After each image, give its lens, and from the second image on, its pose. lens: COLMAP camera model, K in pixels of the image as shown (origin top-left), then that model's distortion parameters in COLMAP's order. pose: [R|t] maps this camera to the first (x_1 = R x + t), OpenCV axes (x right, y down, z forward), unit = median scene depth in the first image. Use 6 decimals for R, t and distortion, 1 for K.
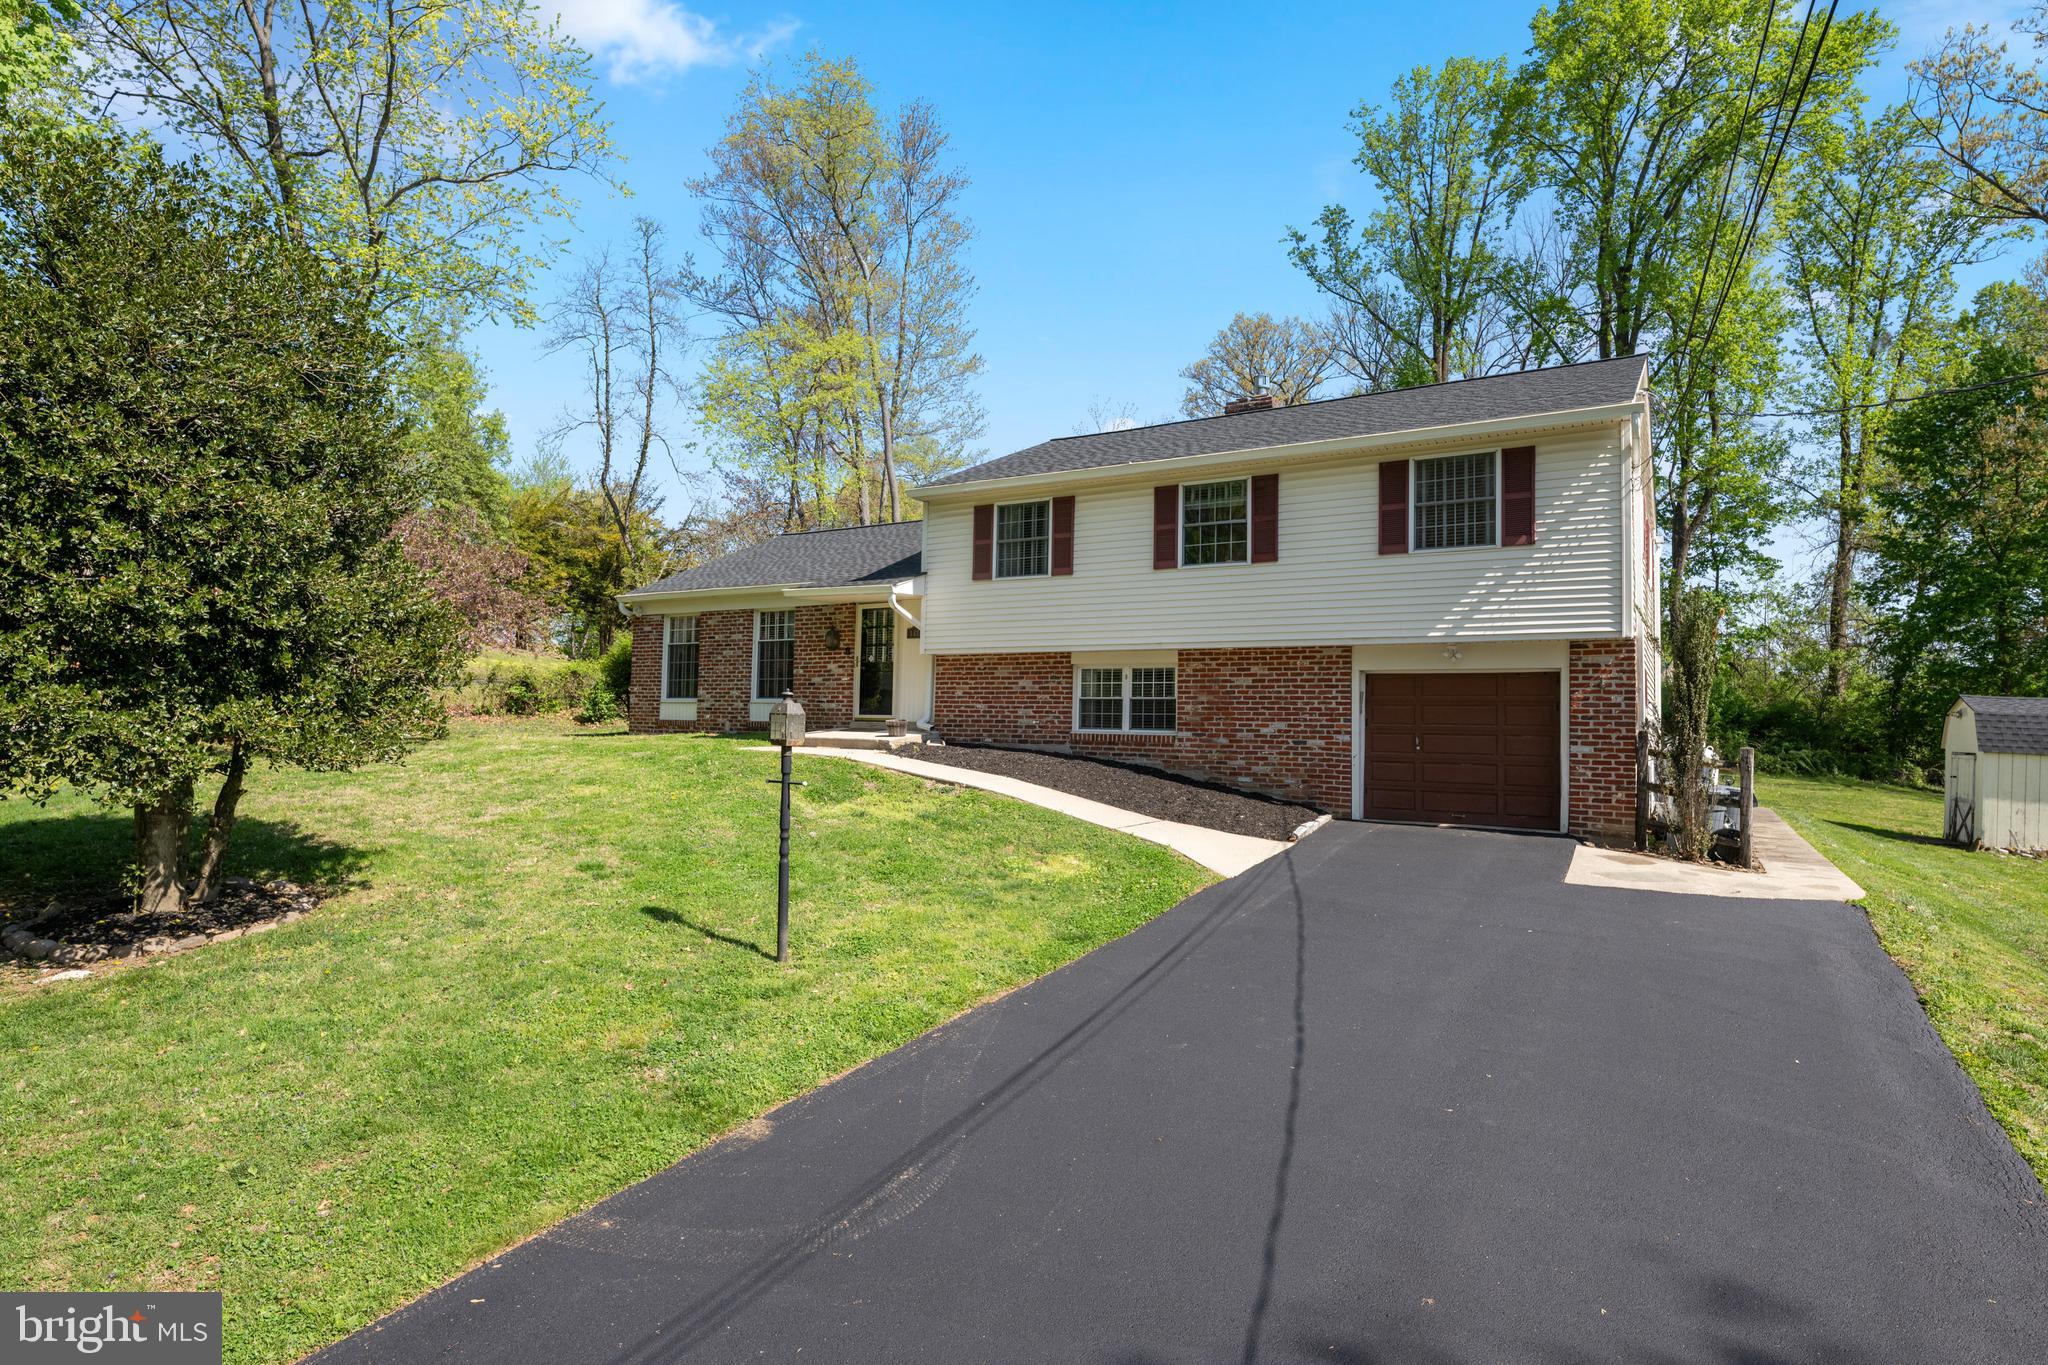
lens RADIAL K [[1092.1, 0, 1024.0], [0, 1092.1, 682.5], [0, 0, 1]] dist [-0.003242, 0.000298]
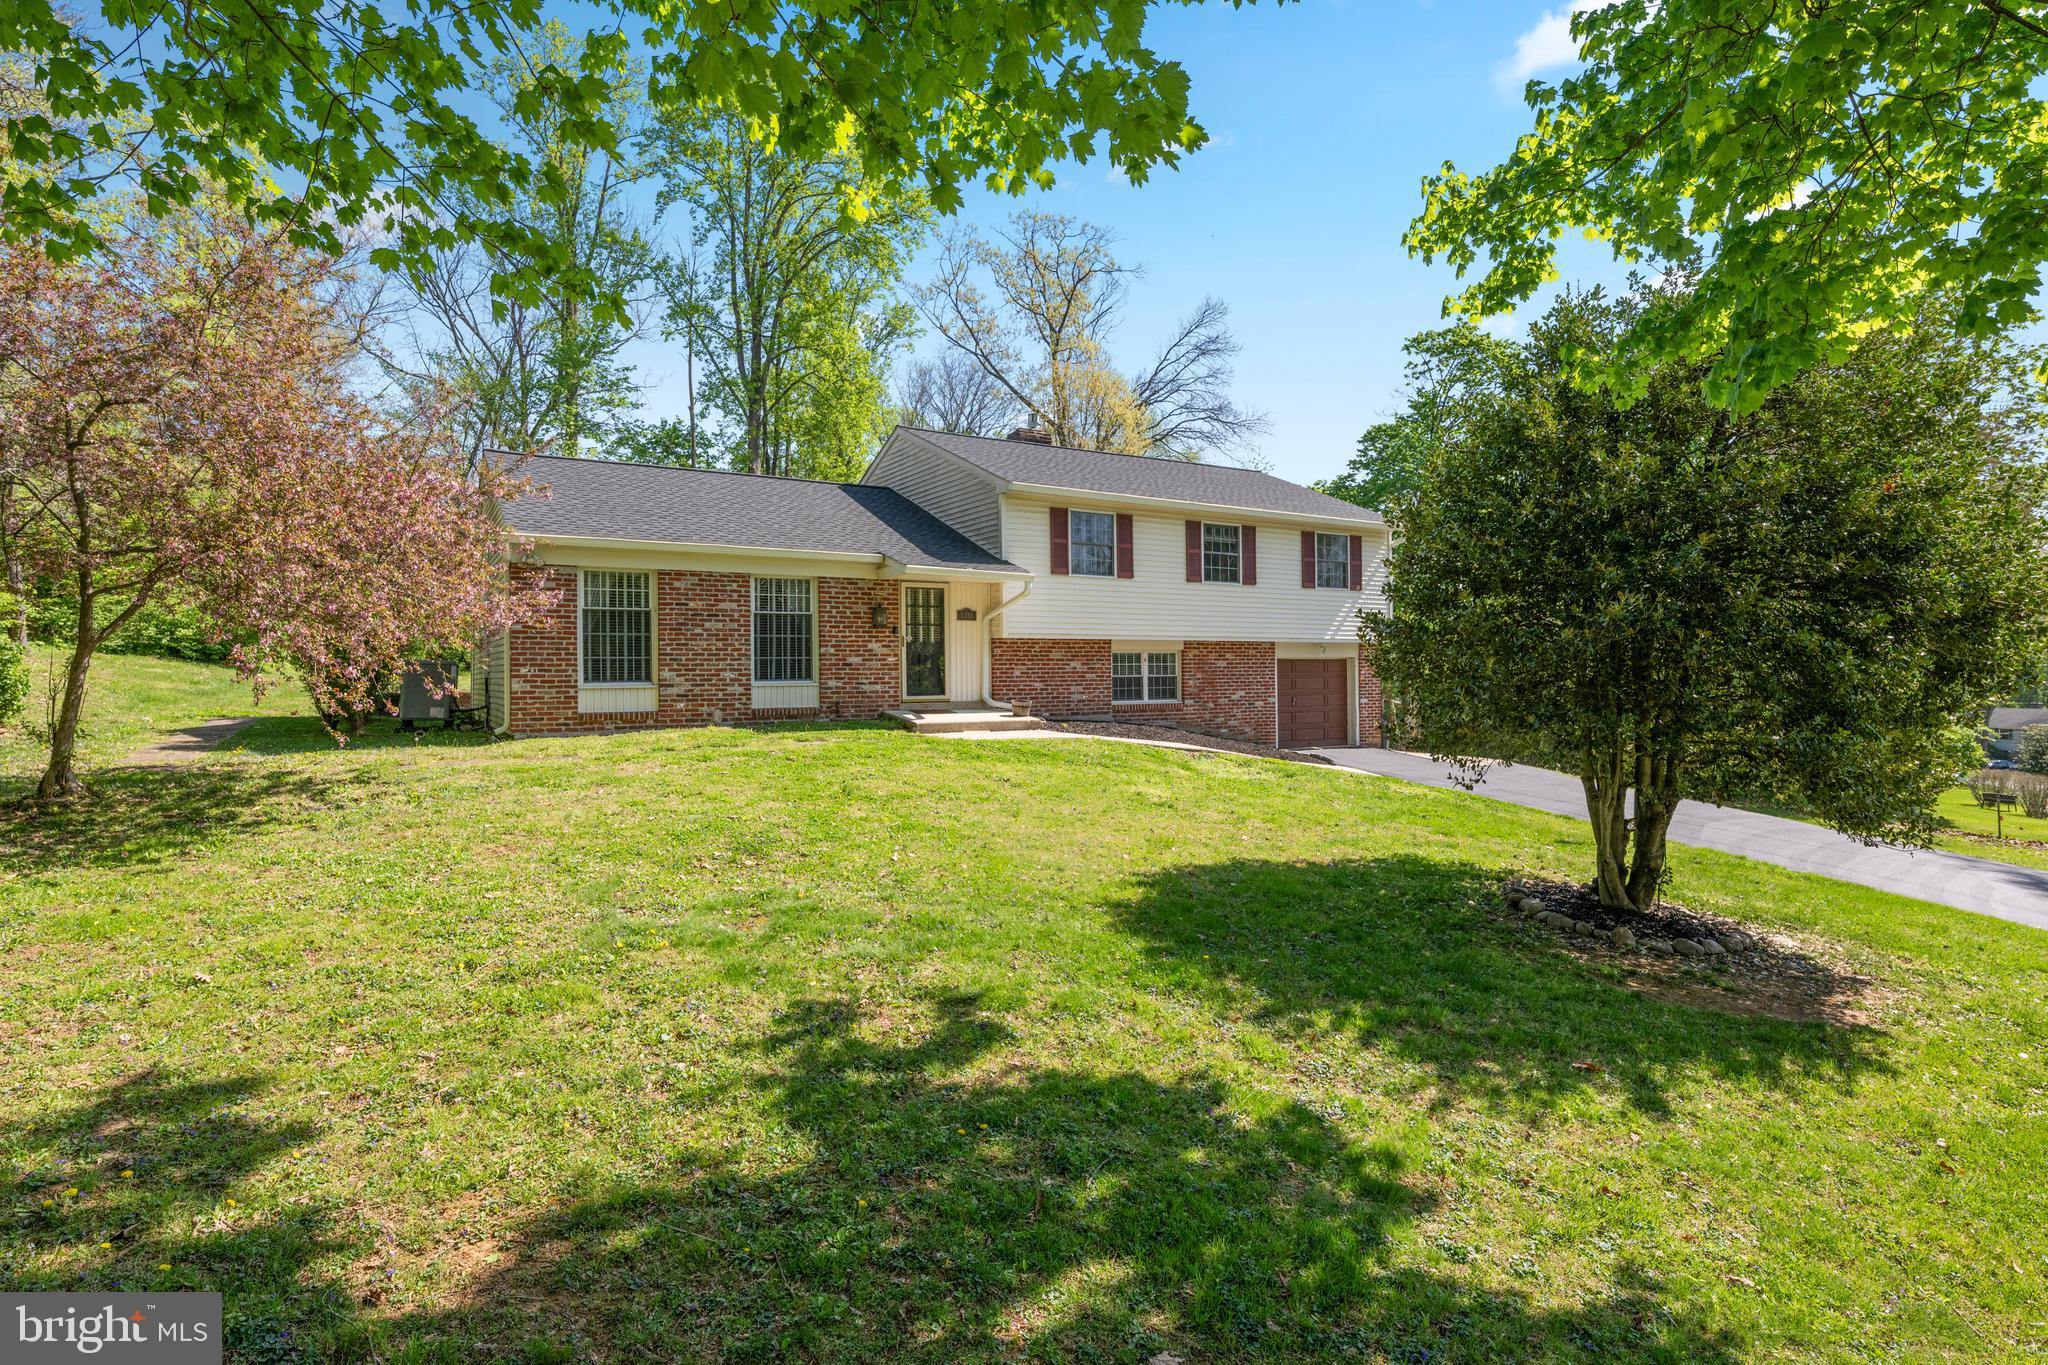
lens RADIAL K [[1014.7, 0, 1022.5], [0, 1014.7, 670.3], [0, 0, 1]] dist [-0.002044, -0.000140]
pose [[0.458858, -0.022784, 0.888217, -0.838375], [-0.023655, 0.999004, 0.037846, -0.027801], [-0.888194, -0.038376, 0.457862, 0.460050]]
